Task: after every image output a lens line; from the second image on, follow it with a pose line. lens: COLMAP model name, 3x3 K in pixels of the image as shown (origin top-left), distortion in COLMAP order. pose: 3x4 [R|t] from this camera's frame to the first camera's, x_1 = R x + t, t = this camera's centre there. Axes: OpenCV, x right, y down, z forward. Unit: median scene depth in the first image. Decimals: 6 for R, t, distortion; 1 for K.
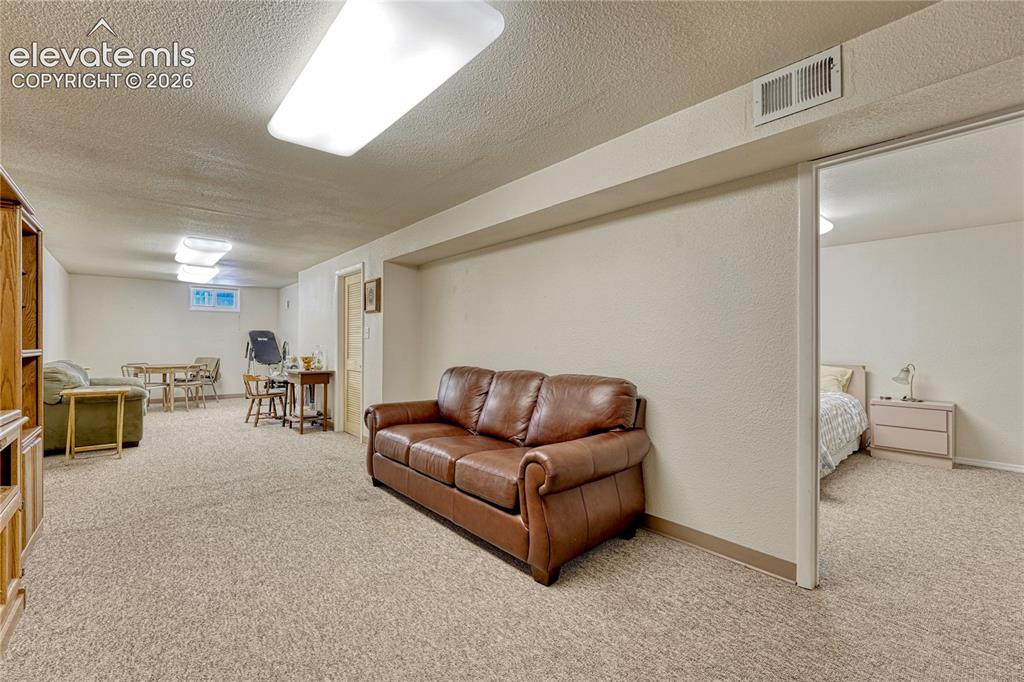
lens RADIAL K [[435.9, 0, 510.4], [0, 435.9, 342.9], [0, 0, 1]] dist [-0.005672, -0.000176]
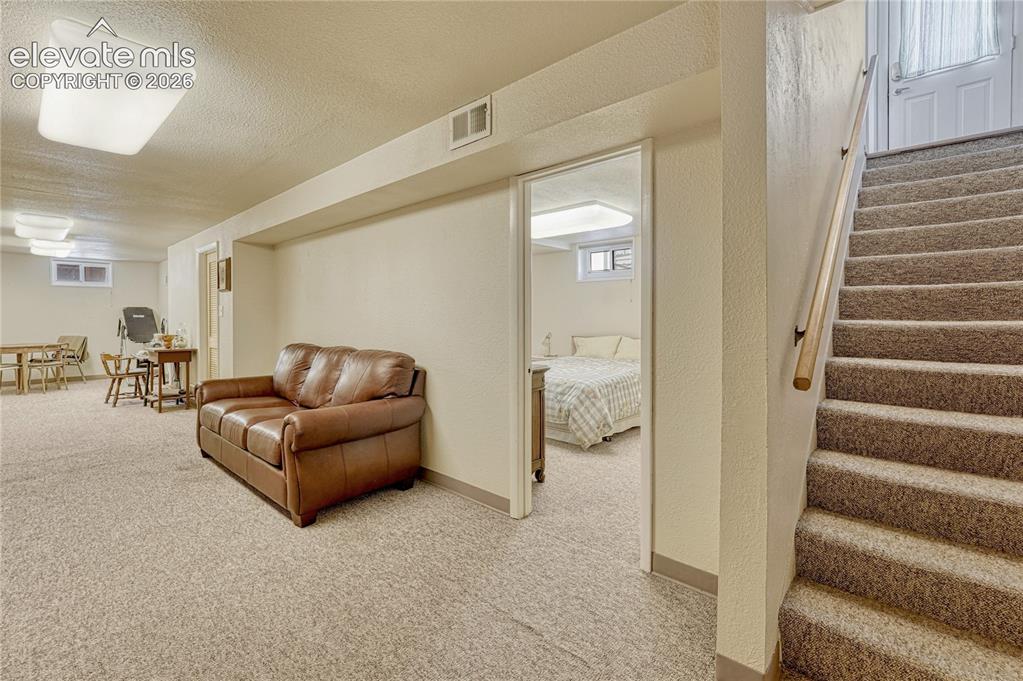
lens RADIAL K [[454.5, 0, 509.5], [0, 454.5, 324.7], [0, 0, 1]] dist [-0.001582, -0.000152]
pose [[0.994091, -0.005262, 0.108420, 0.276791], [0.003490, 0.999857, 0.016530, -0.007995], [-0.108492, -0.016054, 0.993968, -0.154536]]
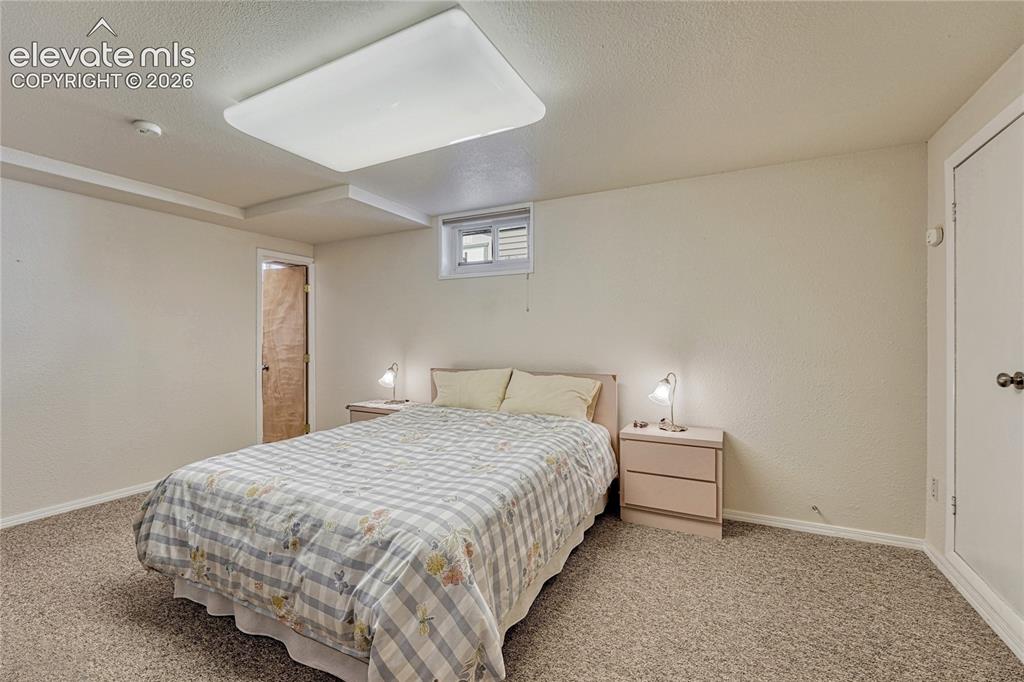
lens RADIAL K [[430.0, 0, 513.6], [0, 430.0, 333.3], [0, 0, 1]] dist [-0.003000, -0.000253]
pose [[0.928920, 0.000396, 0.370281, 0.501915], [0.003048, 0.999957, -0.008714, -0.006252], [-0.370268, 0.009223, 0.928879, 0.525641]]
